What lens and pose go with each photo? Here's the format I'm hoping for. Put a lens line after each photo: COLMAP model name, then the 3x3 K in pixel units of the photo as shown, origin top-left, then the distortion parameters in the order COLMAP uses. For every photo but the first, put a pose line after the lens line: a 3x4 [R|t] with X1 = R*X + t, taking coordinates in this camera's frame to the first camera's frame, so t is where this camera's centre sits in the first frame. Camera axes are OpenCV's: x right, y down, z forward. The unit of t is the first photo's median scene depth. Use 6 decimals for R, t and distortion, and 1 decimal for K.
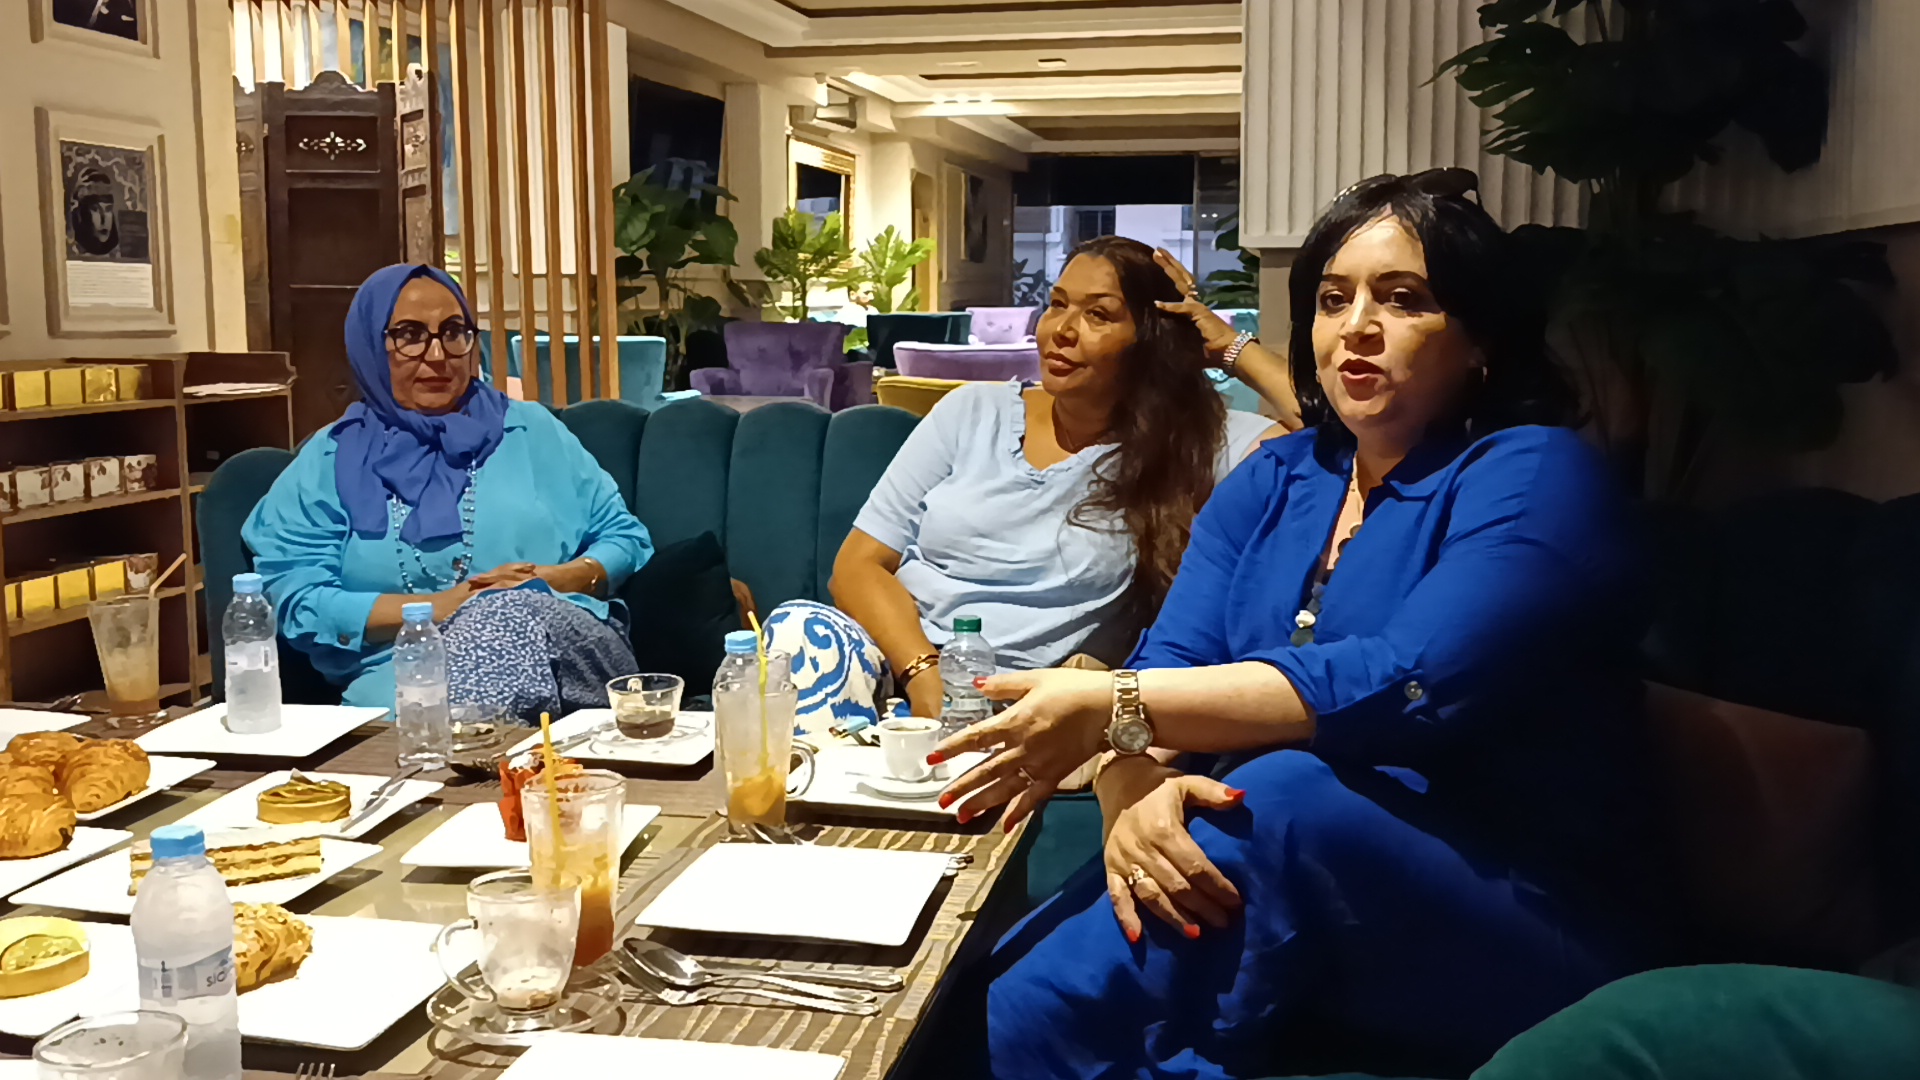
lens RADIAL K [[1917.7, 0, 960.0], [0, 1917.7, 540.0], [0, 0, 1]] dist [-0.021911, 0.005548]
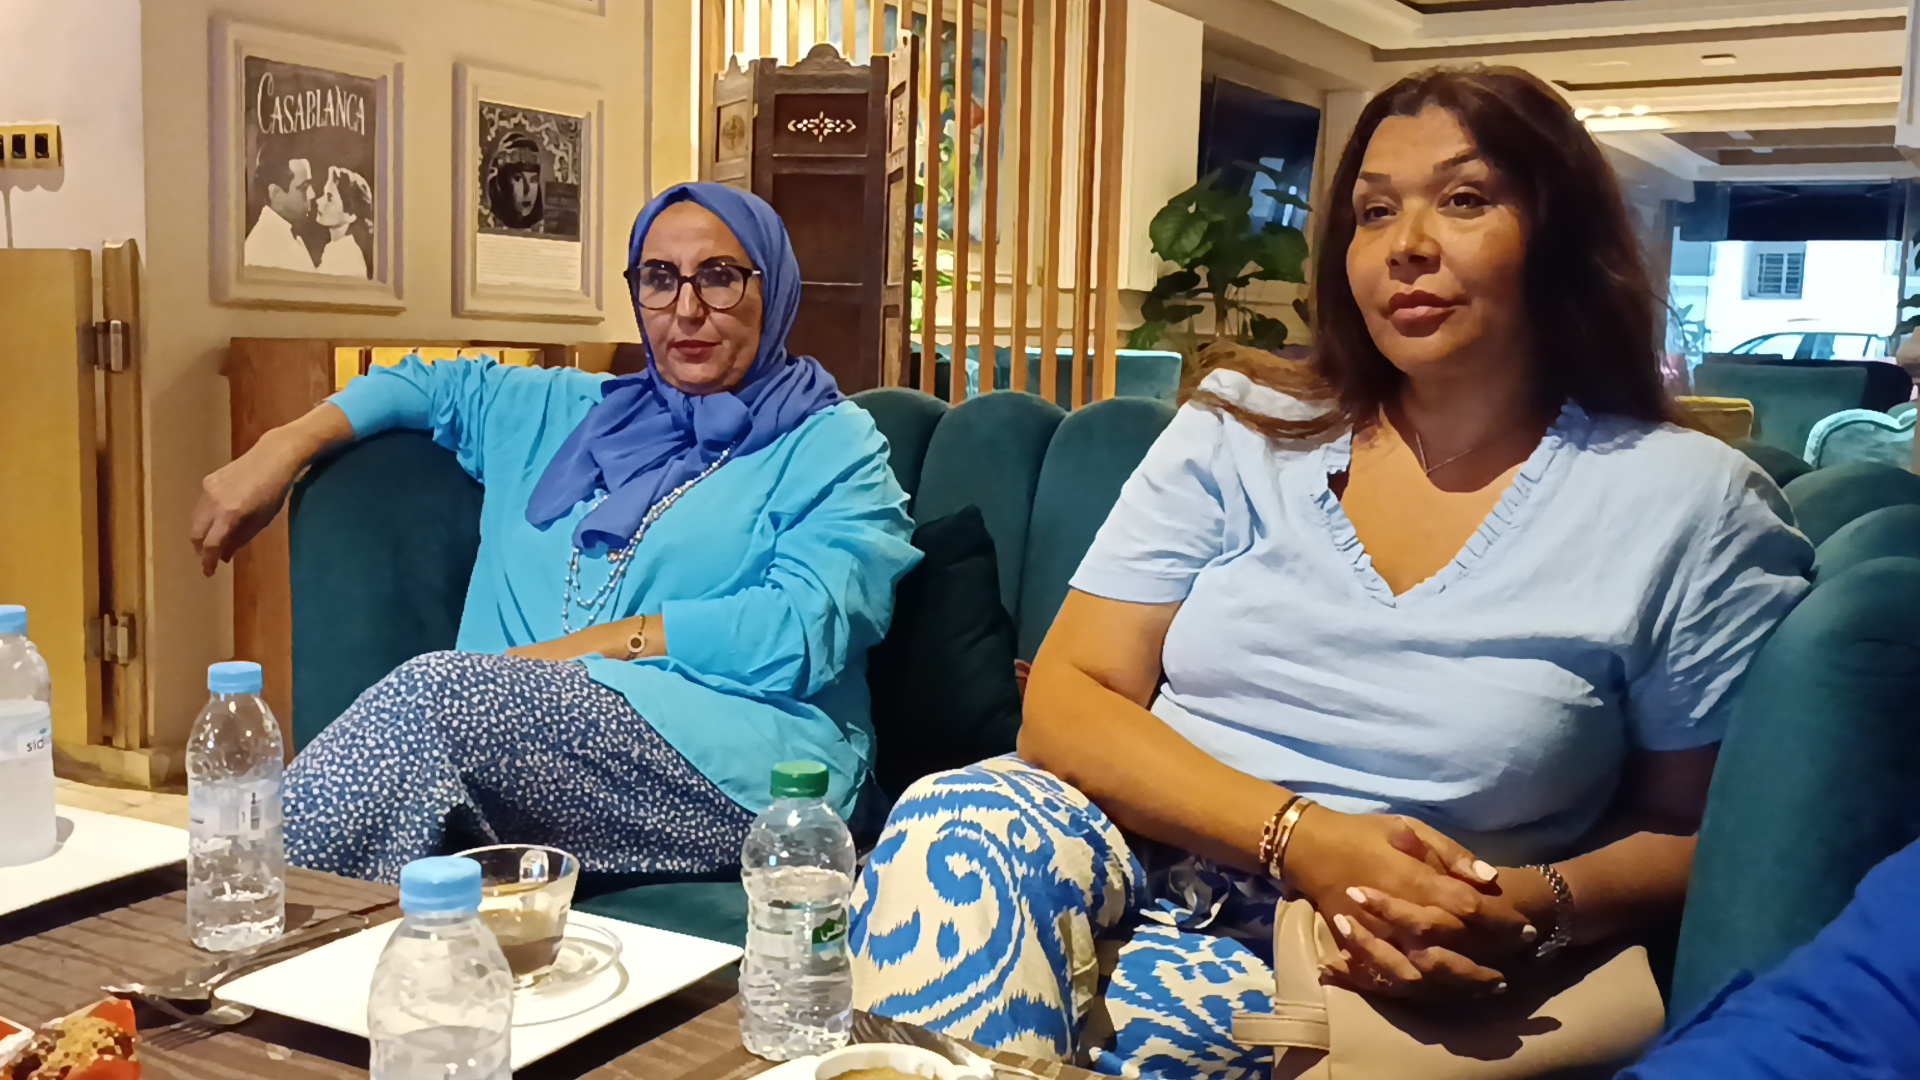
lens RADIAL K [[1917.7, 0, 960.0], [0, 1917.7, 540.0], [0, 0, 1]] dist [-0.021911, 0.005548]
pose [[0.941511, 0.056261, -0.332253, 0.053236], [-0.066252, 0.997626, -0.018809, 0.000604], [0.330406, 0.039722, 0.943003, 0.213792]]
